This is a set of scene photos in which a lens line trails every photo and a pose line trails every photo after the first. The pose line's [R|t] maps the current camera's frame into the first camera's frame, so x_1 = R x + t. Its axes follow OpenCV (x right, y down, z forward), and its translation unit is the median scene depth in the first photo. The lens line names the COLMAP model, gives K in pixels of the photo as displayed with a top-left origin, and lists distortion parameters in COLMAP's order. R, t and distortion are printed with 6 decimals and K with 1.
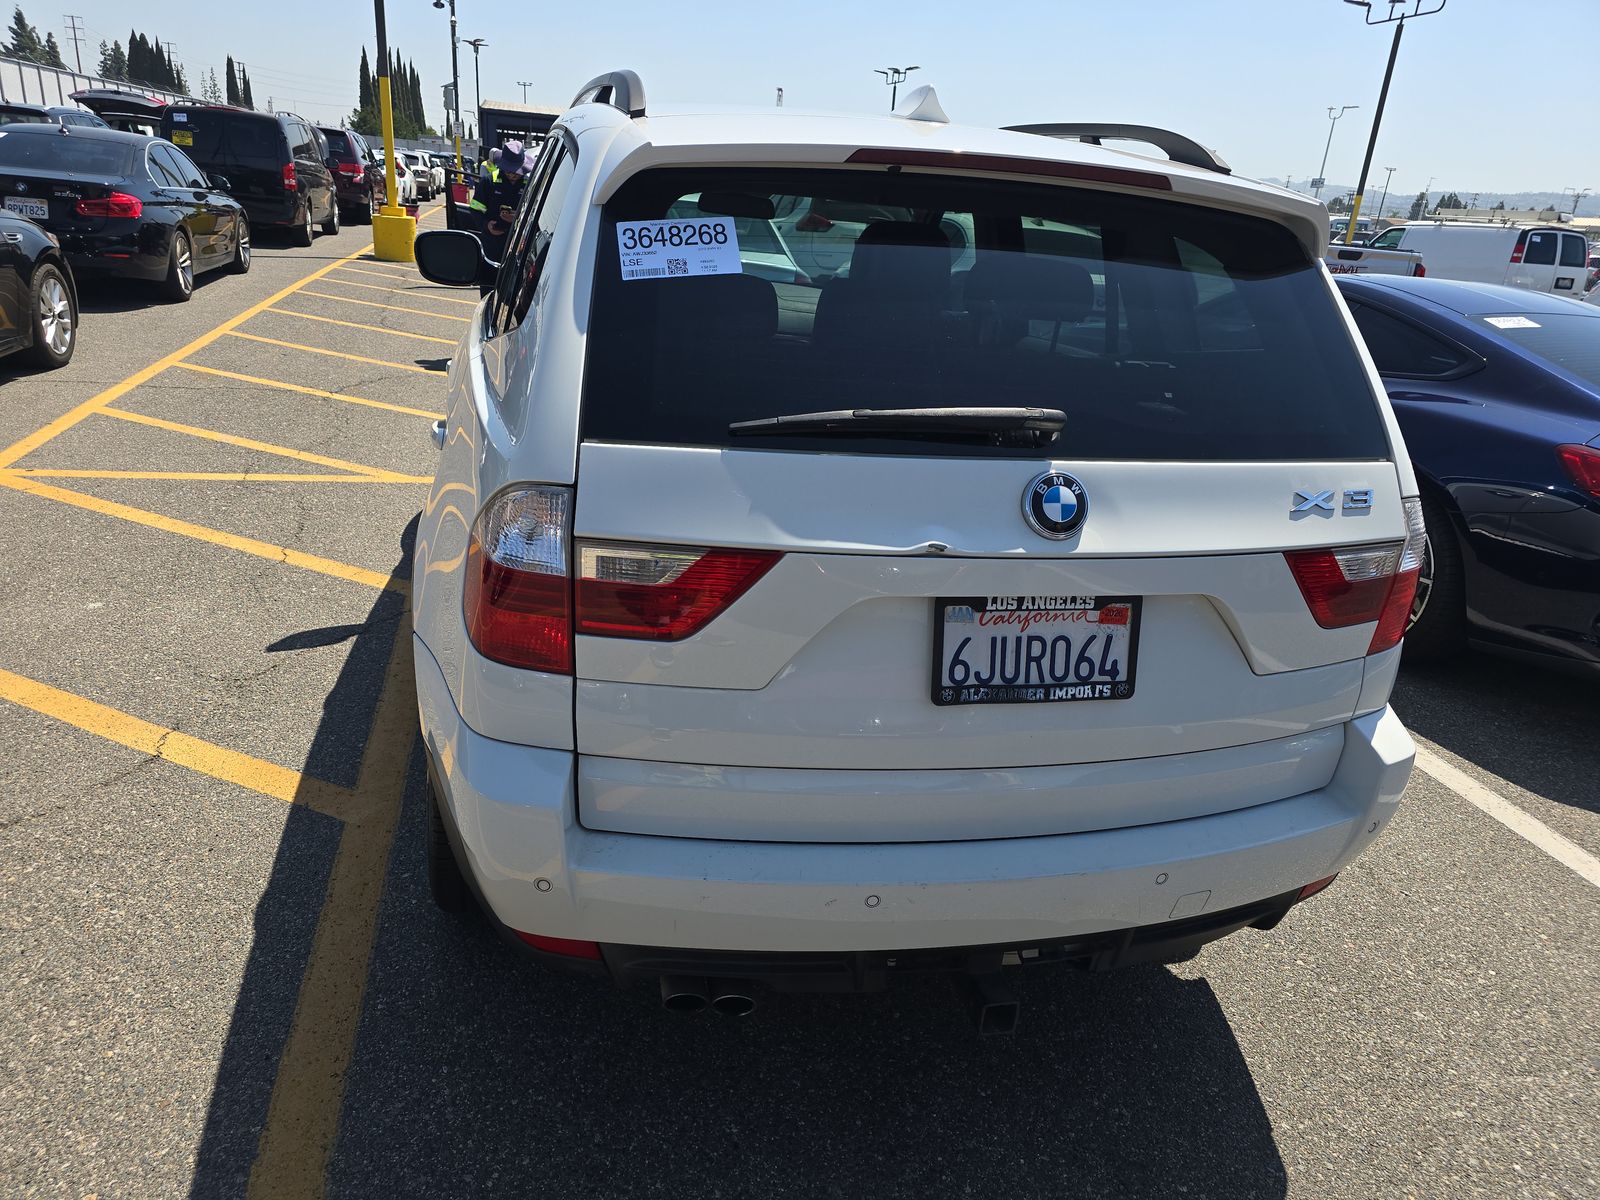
lens RADIAL K [[1106.4, 0, 793.4], [0, 1106.4, 621.5], [0, 0, 1]] dist [0.057043, -0.040421]
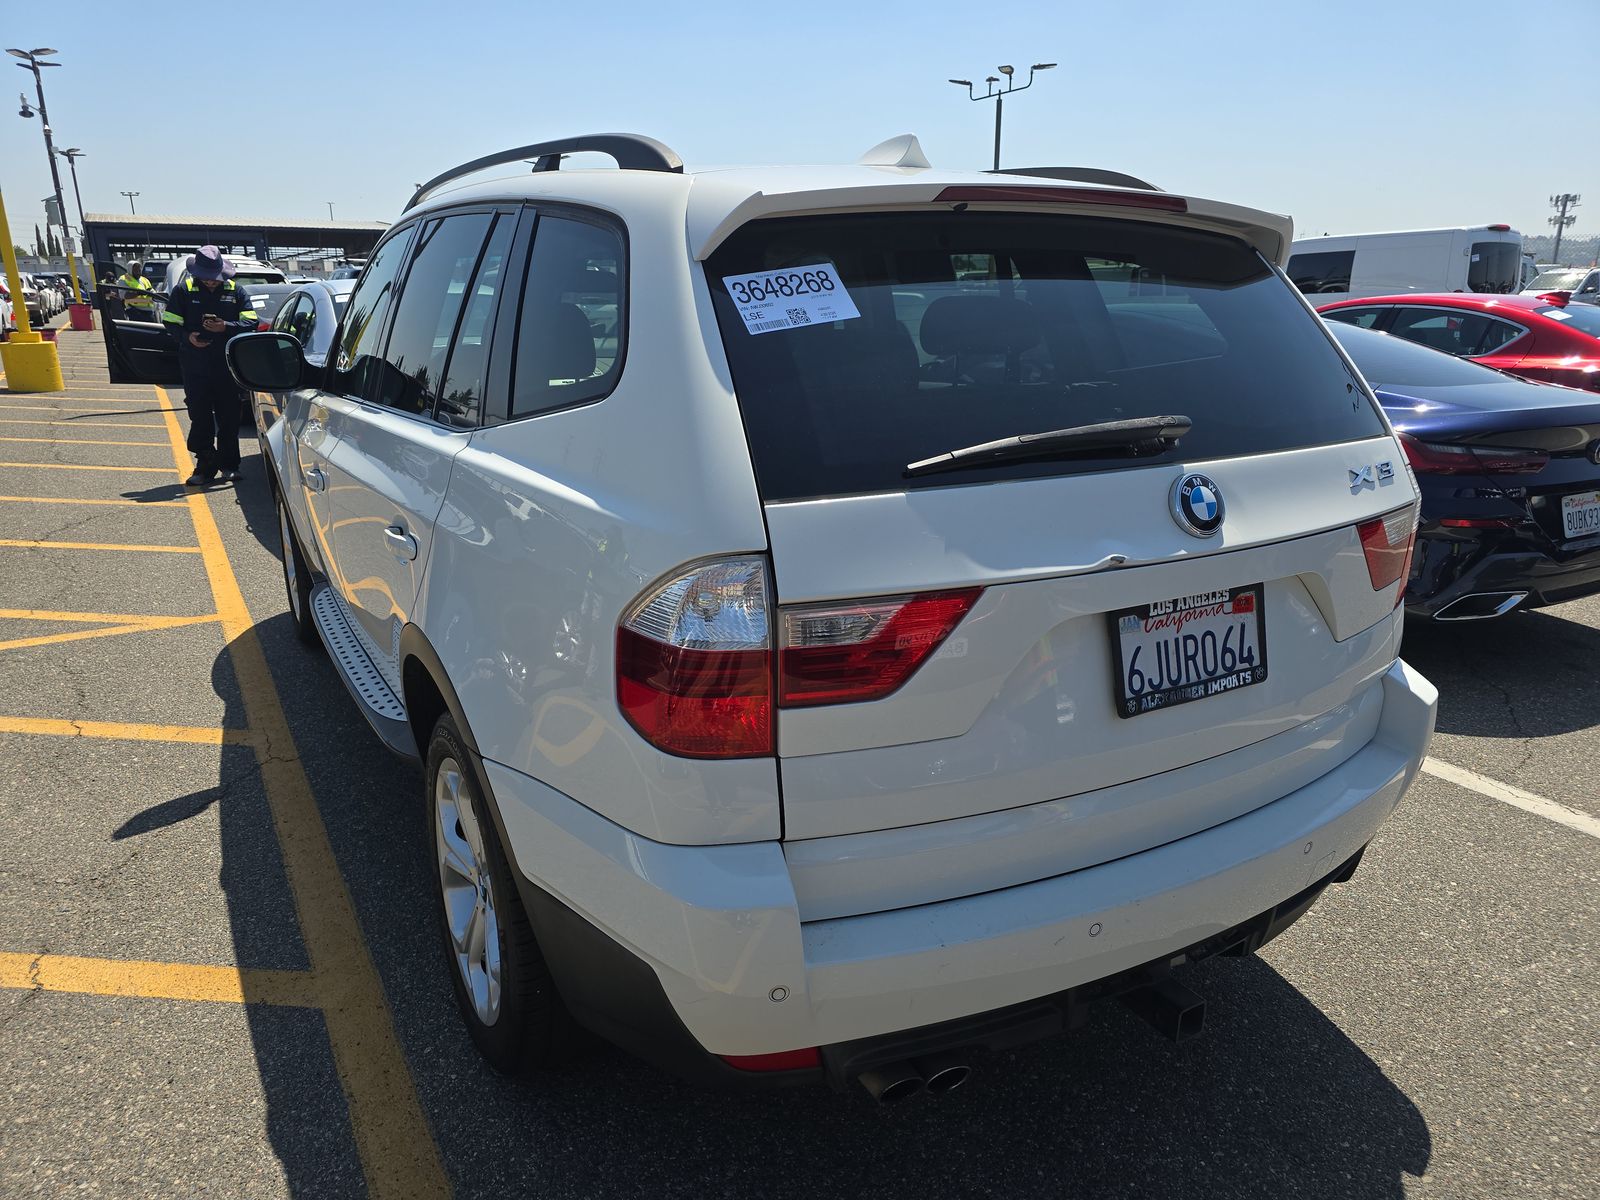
lens RADIAL K [[1106.4, 0, 793.4], [0, 1106.4, 621.5], [0, 0, 1]] dist [0.057043, -0.040421]
pose [[0.951597, -0.158394, 0.263390, -0.390831], [0.175553, 0.983540, -0.042786, -0.018874], [-0.252278, 0.086954, 0.963740, 0.097069]]
